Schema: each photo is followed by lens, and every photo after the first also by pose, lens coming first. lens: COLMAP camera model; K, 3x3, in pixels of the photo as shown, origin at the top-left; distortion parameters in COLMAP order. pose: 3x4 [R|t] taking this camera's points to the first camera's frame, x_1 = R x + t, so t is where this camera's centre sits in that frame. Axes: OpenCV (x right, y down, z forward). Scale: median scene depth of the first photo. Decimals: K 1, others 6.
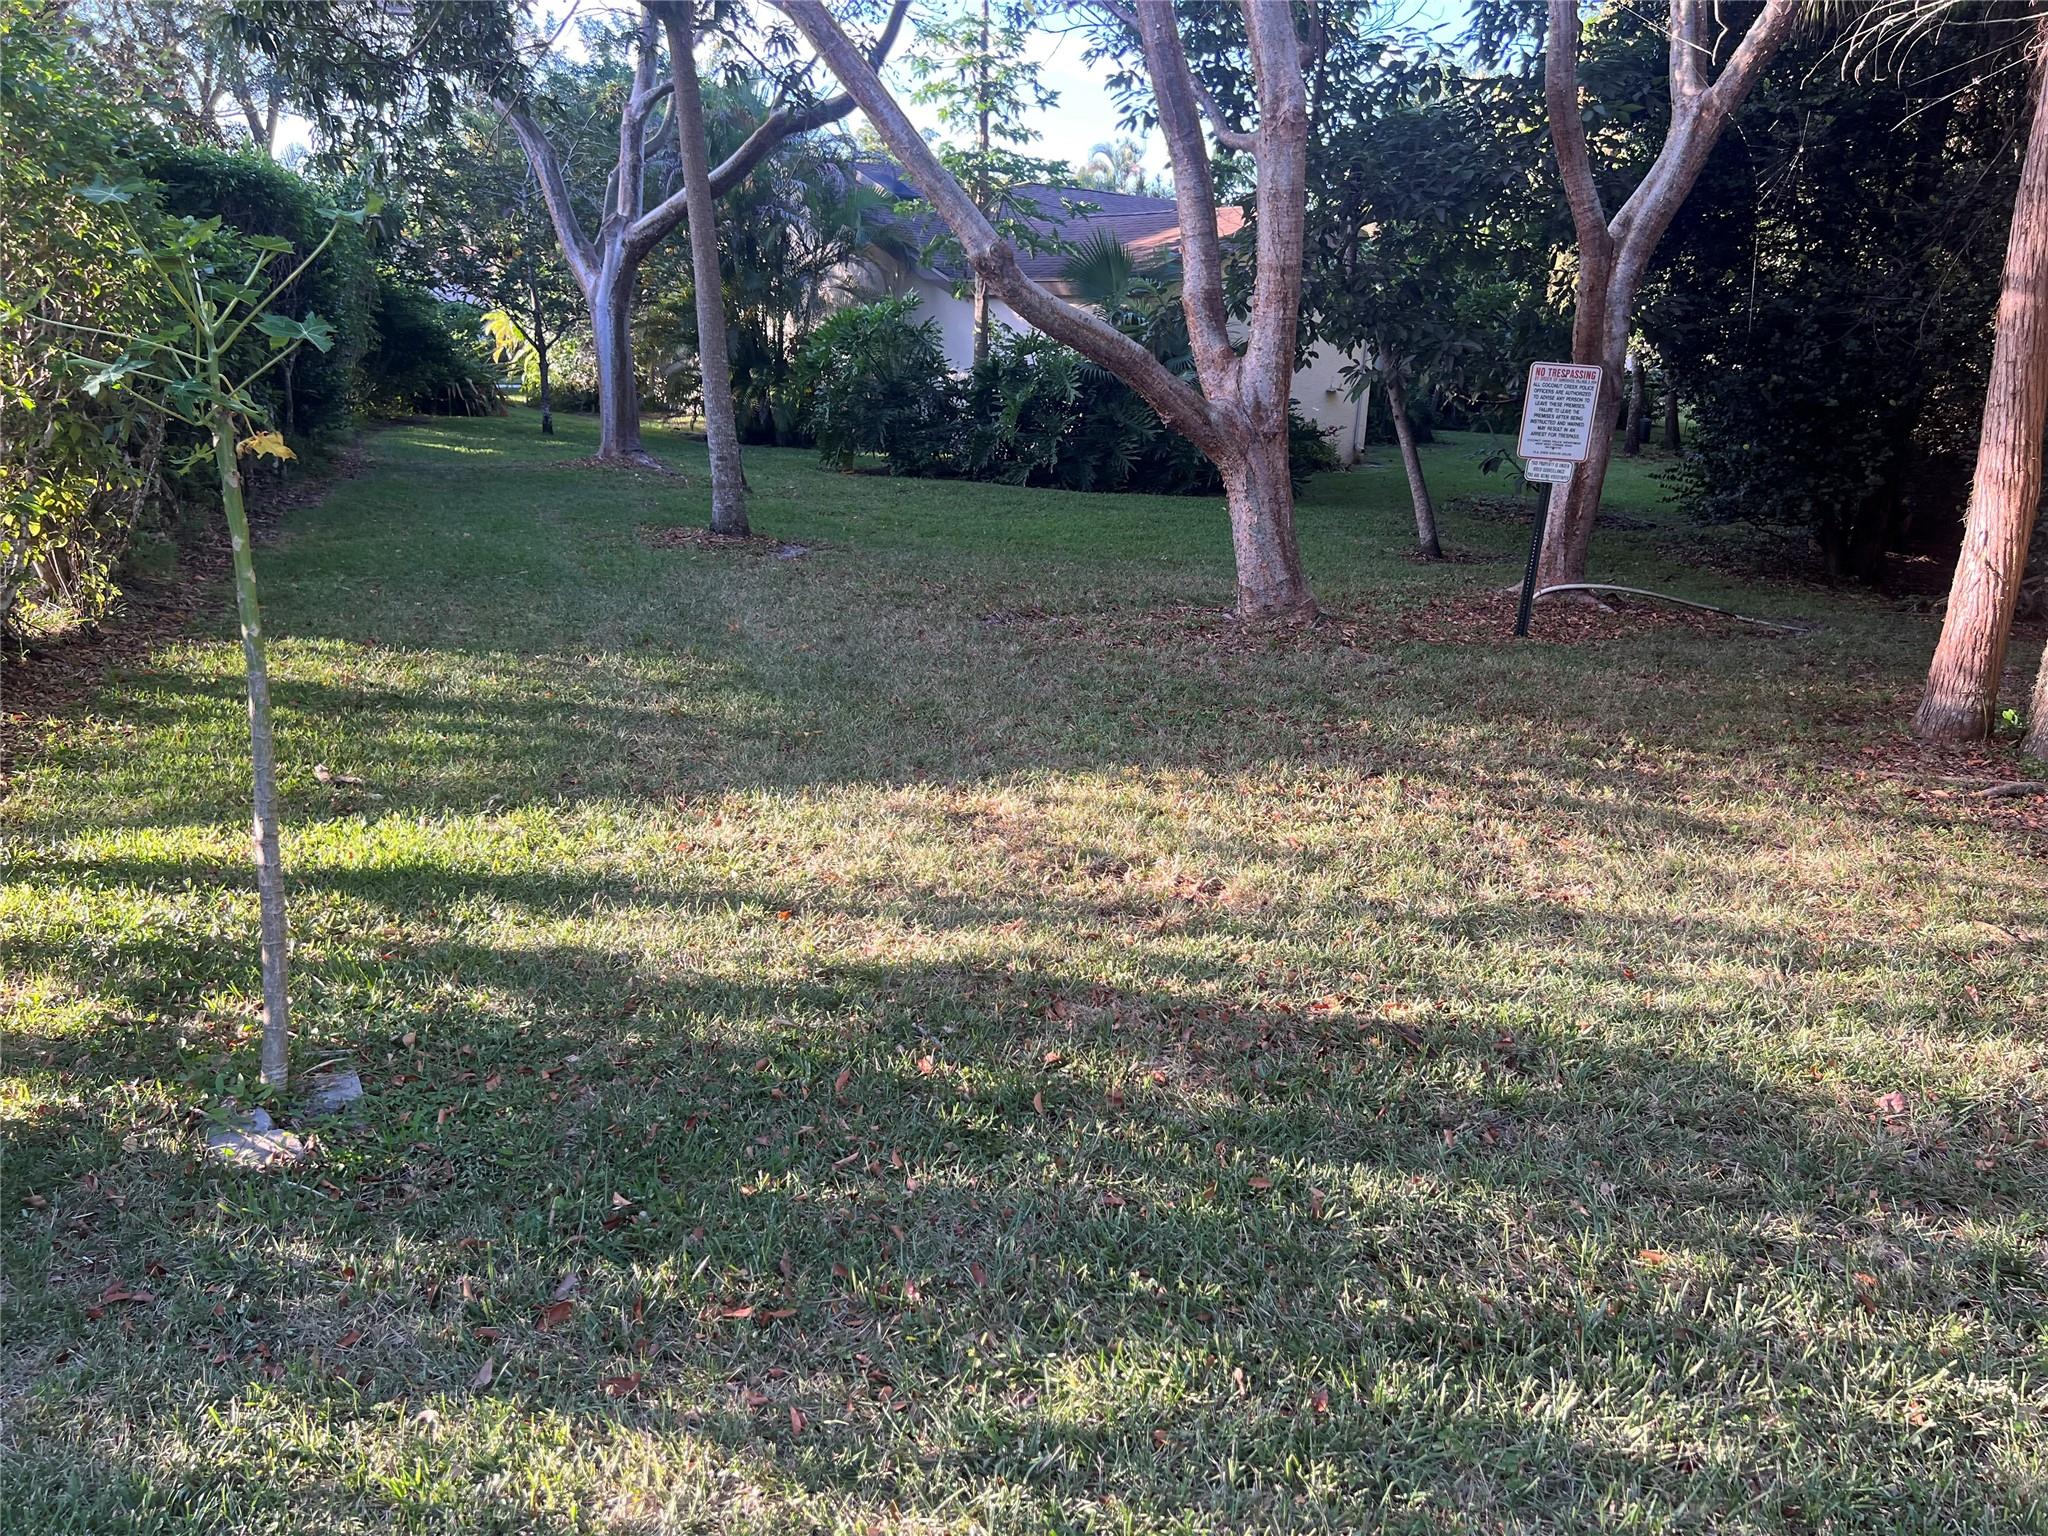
lens RADIAL K [[1559.5, 0, 1014.3], [0, 1559.5, 769.4], [0, 0, 1]] dist [0.082048, -0.061749]
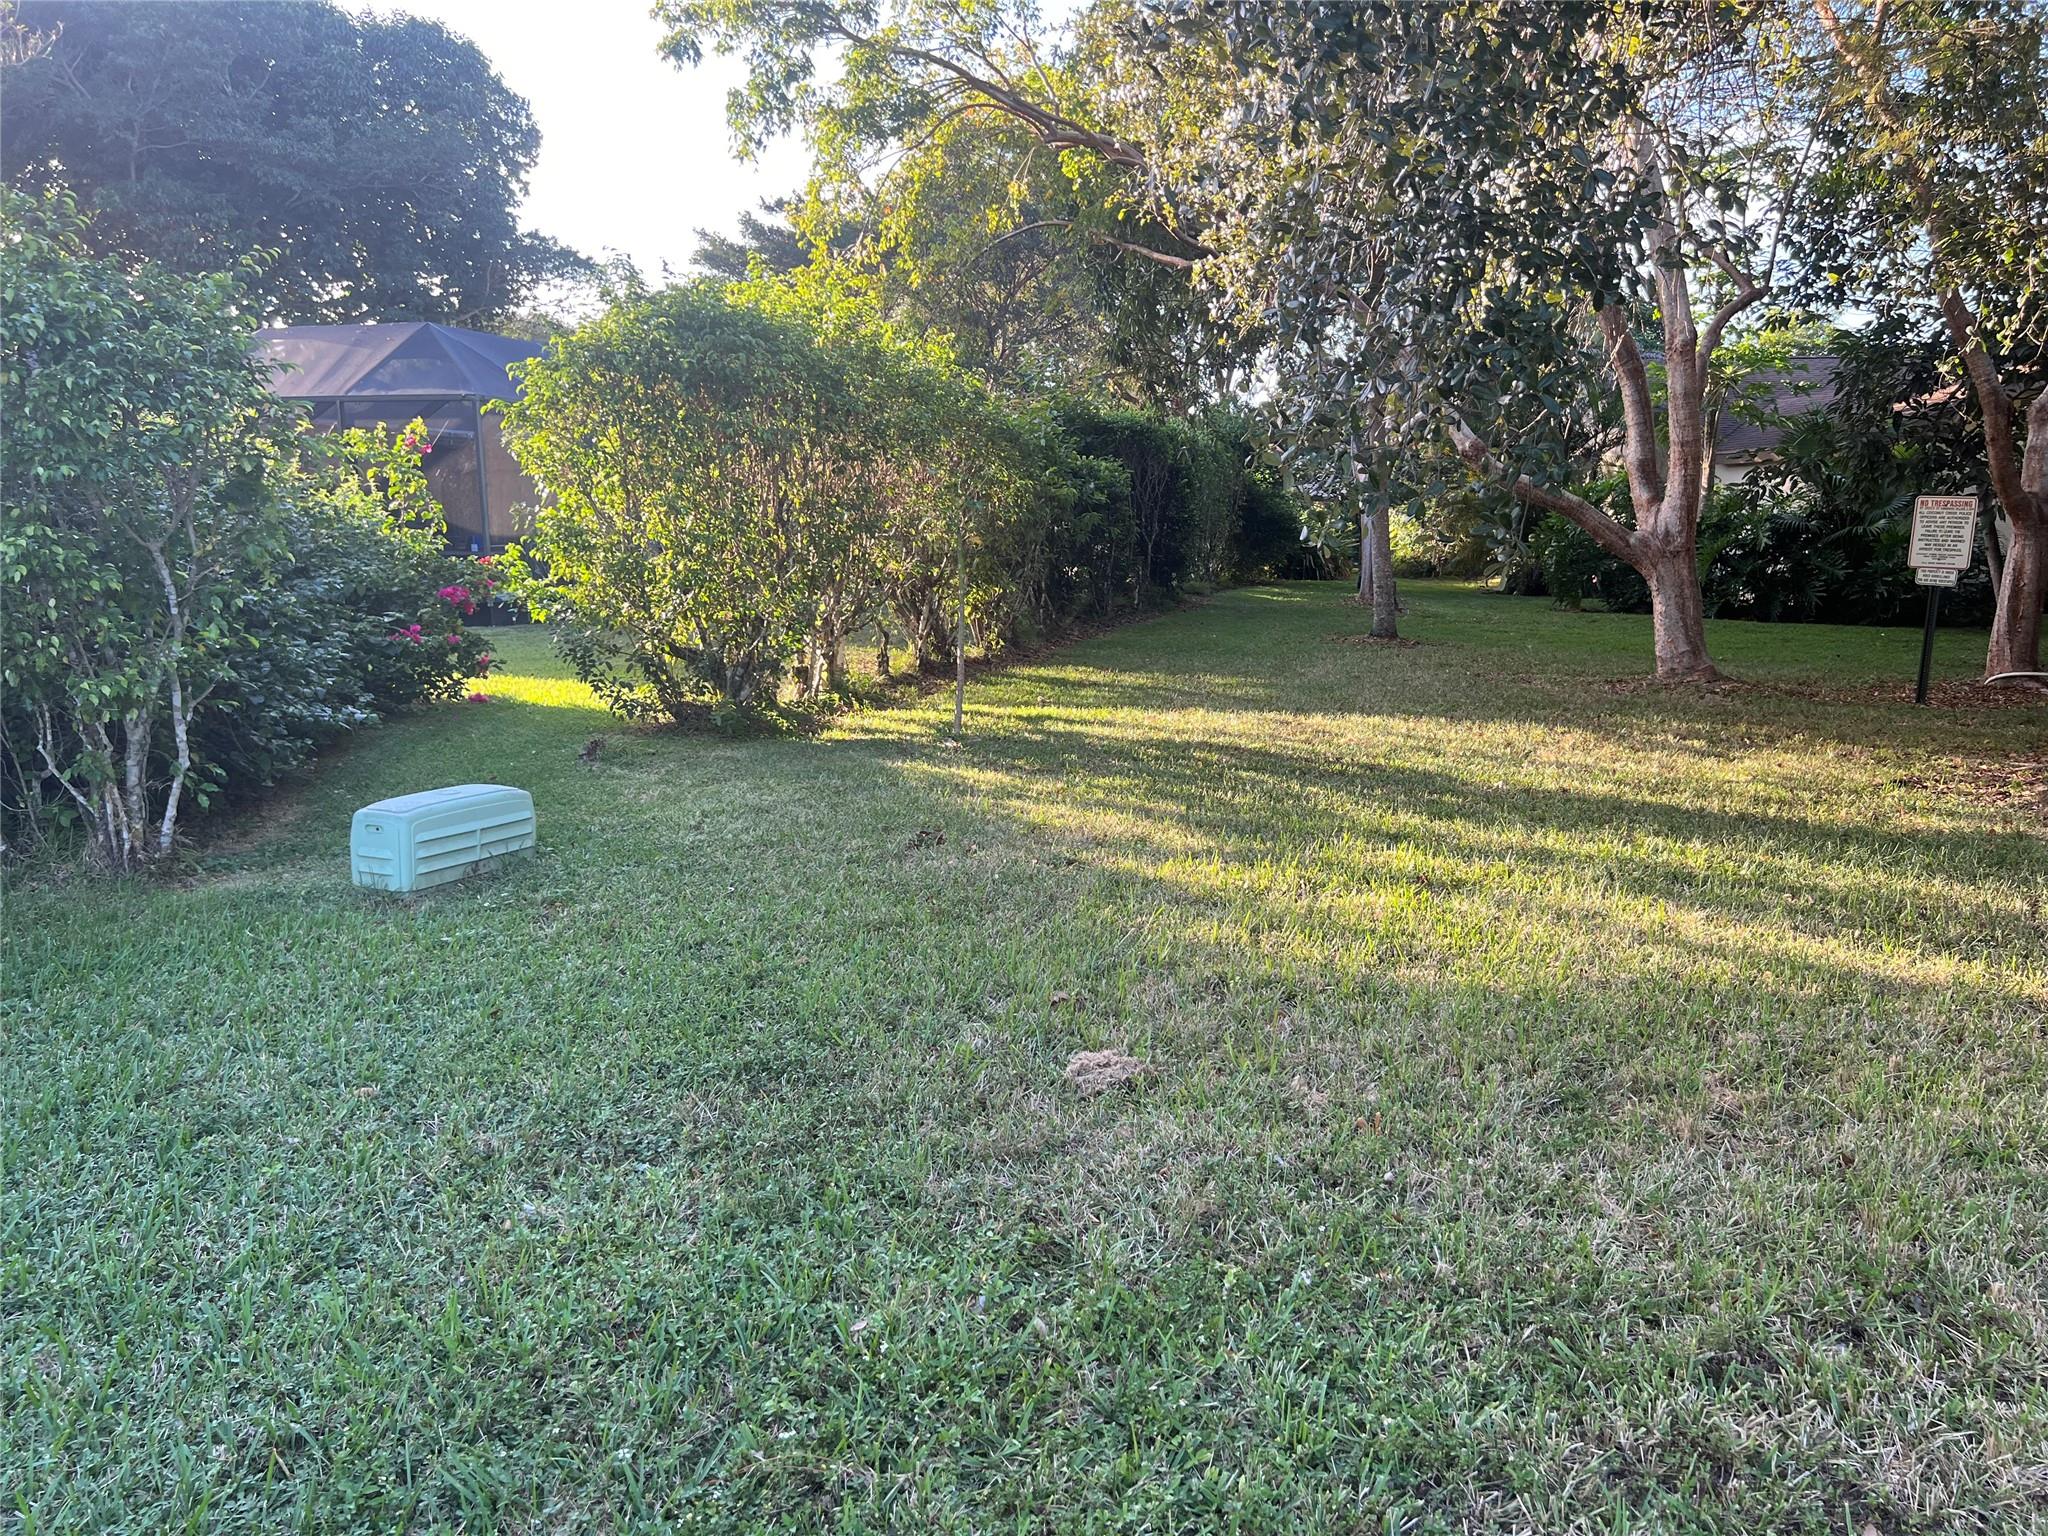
lens RADIAL K [[1562.2, 0, 1020.0], [0, 1562.2, 759.5], [0, 0, 1]] dist [0.084725, -0.066786]
pose [[0.835903, 0.047750, -0.546797, 0.462367], [-0.112386, 0.989992, -0.085355, 0.170527], [0.537249, 0.132801, 0.832903, -0.526599]]
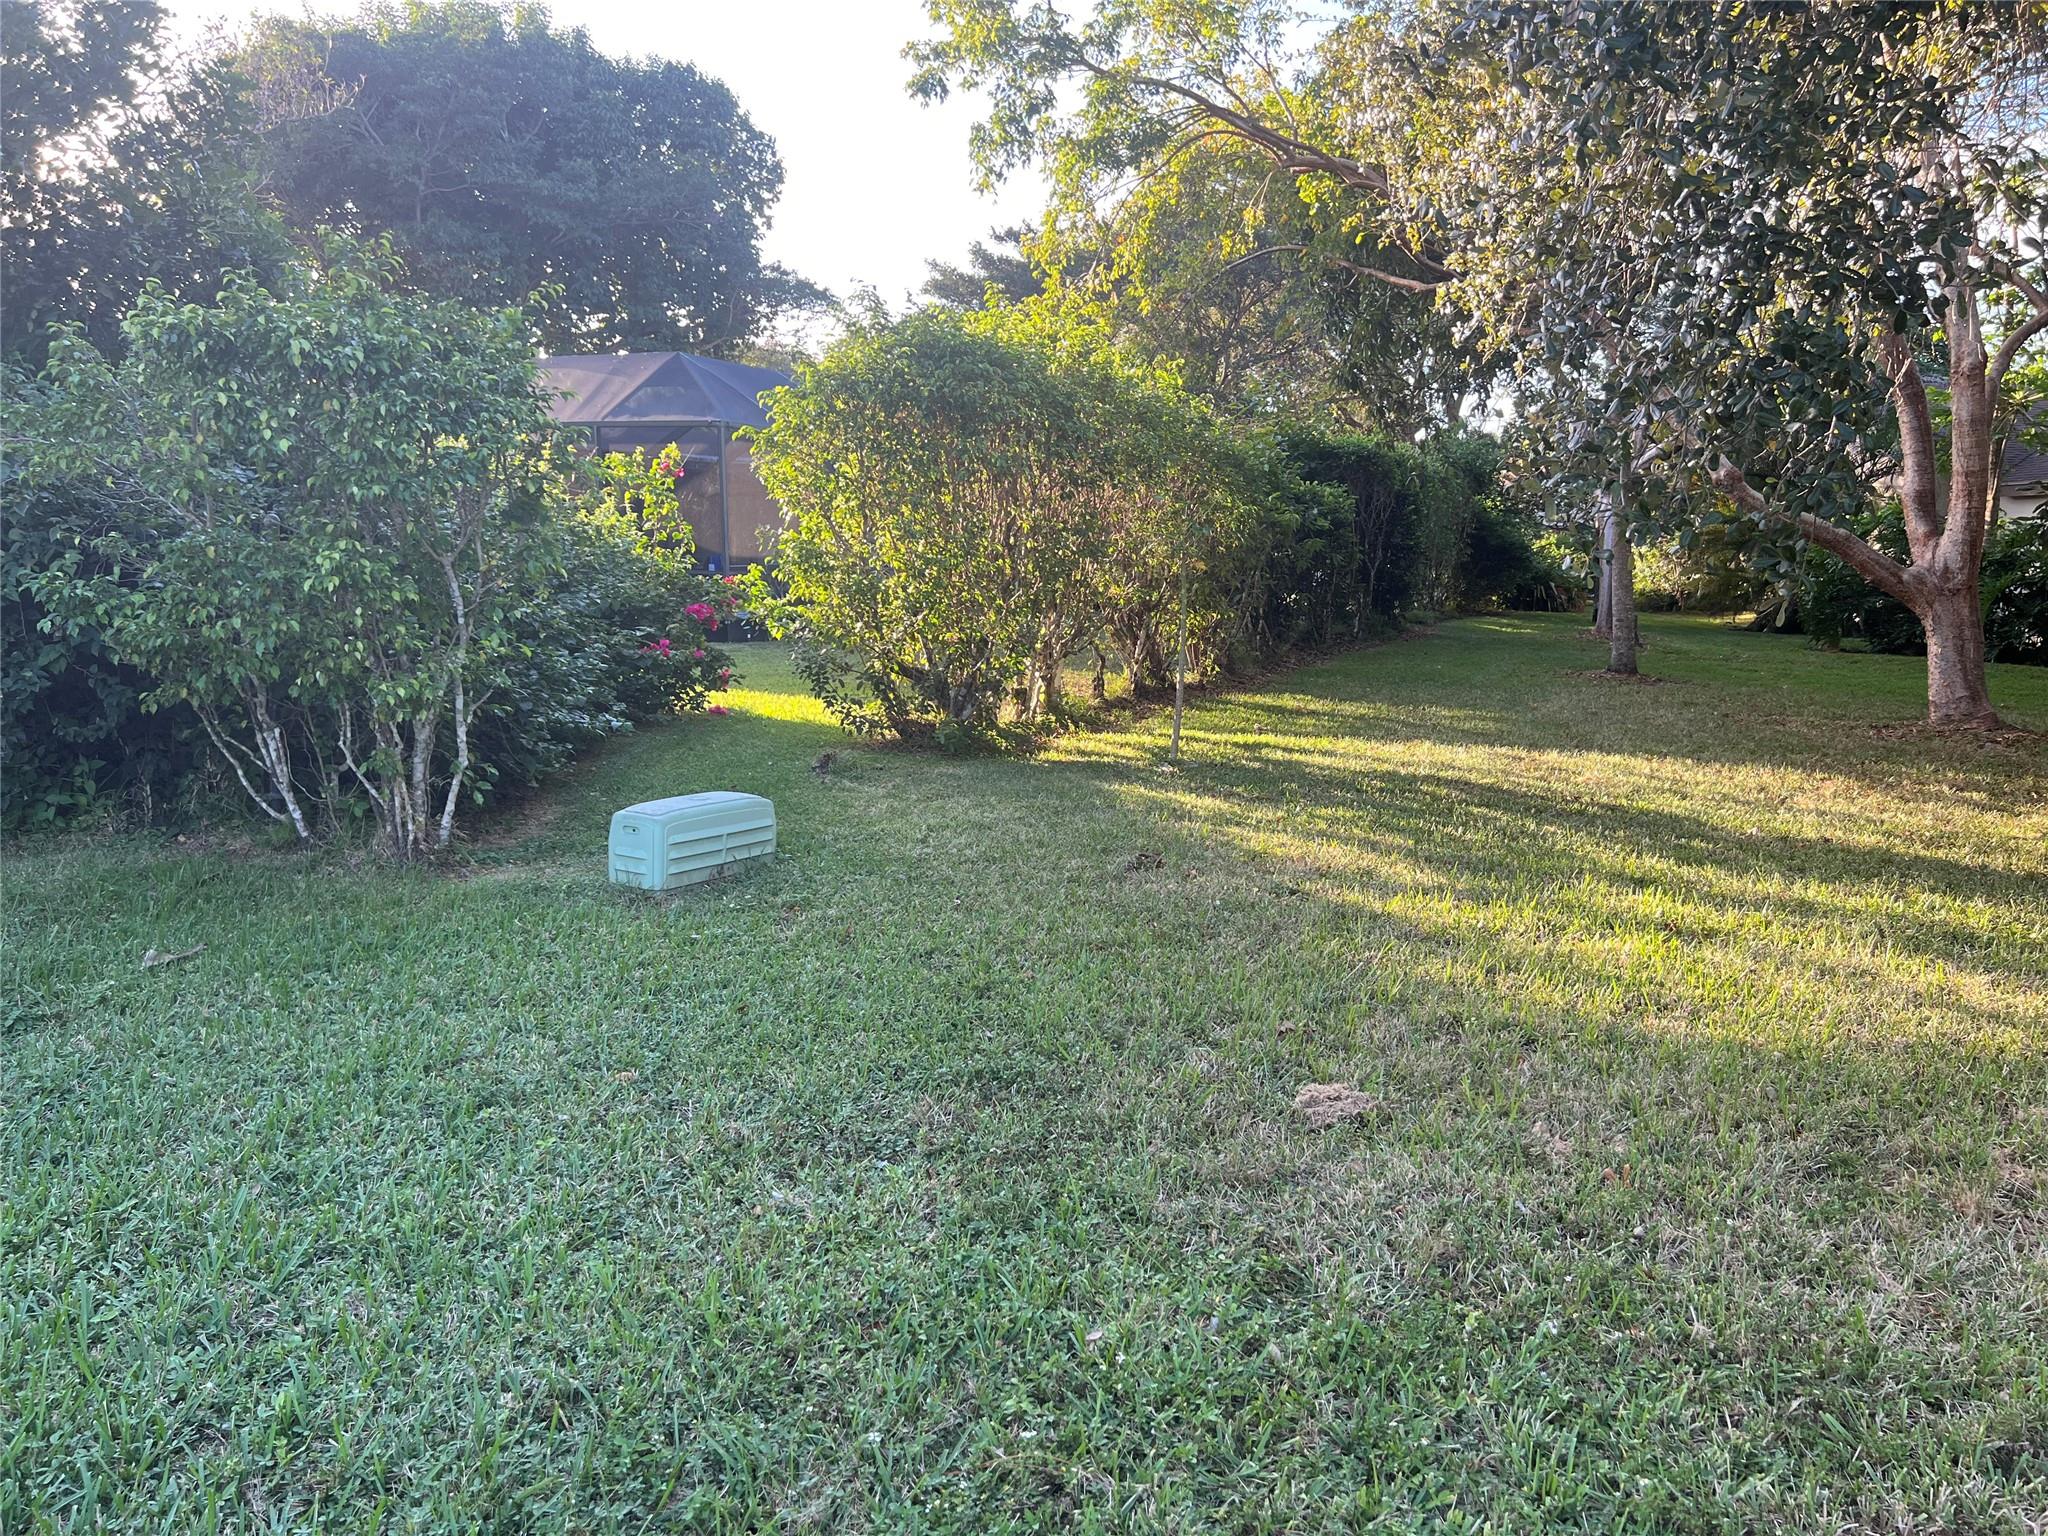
lens RADIAL K [[1559.5, 0, 1014.3], [0, 1559.5, 769.4], [0, 0, 1]] dist [0.082048, -0.061749]
pose [[0.752404, 0.069850, -0.654987, 0.459280], [-0.157627, 0.984564, -0.076074, 0.172117], [0.639563, 0.160482, 0.751801, -0.532536]]
